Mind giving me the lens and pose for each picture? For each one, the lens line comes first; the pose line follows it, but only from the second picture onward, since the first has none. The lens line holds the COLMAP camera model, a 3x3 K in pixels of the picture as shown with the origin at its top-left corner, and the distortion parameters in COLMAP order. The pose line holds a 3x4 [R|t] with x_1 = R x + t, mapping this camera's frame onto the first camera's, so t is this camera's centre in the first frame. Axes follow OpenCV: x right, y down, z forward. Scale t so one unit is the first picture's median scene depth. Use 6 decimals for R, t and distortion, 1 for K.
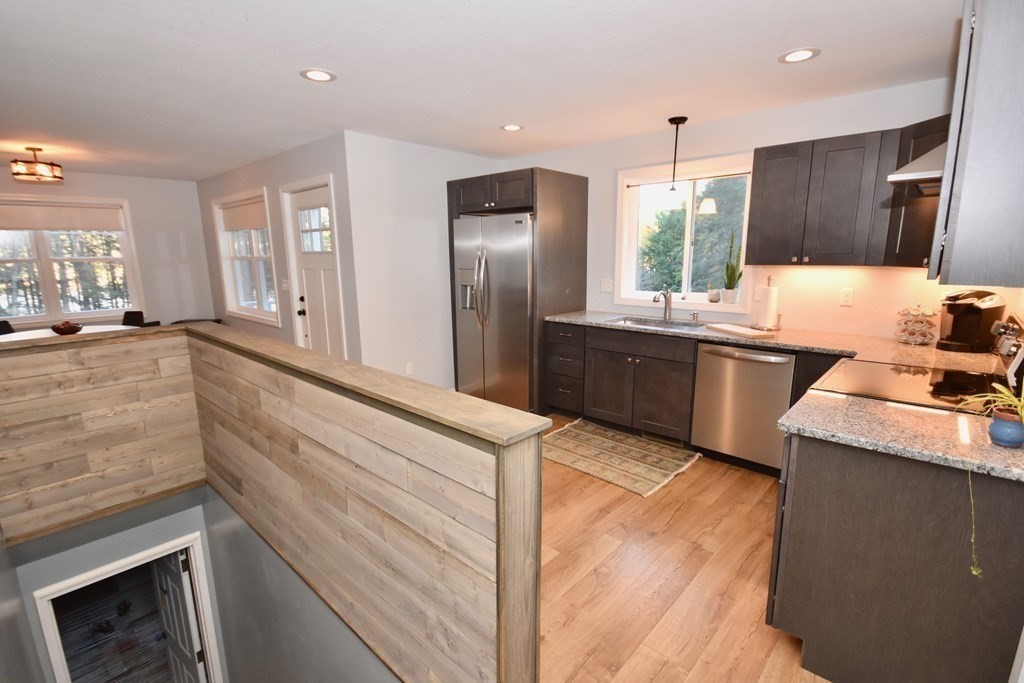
lens RADIAL K [[474.6, 0, 513.3], [0, 474.6, 350.9], [0, 0, 1]] dist [-0.001773, -0.000185]
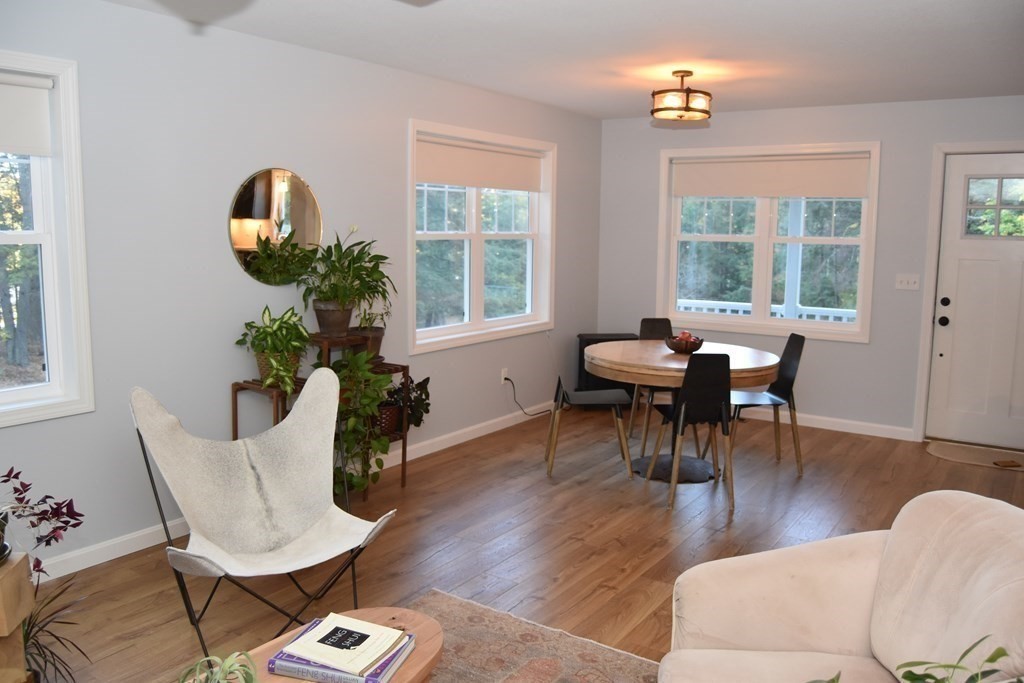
lens RADIAL K [[800.0, 0, 513.9], [0, 800.0, 341.0], [0, 0, 1]] dist [-0.096881, 0.035812]
pose [[0.990121, 0.001445, 0.140207, -1.568780], [0.007255, 0.998080, -0.061518, 0.016834], [-0.140027, 0.061927, 0.988209, -0.037611]]
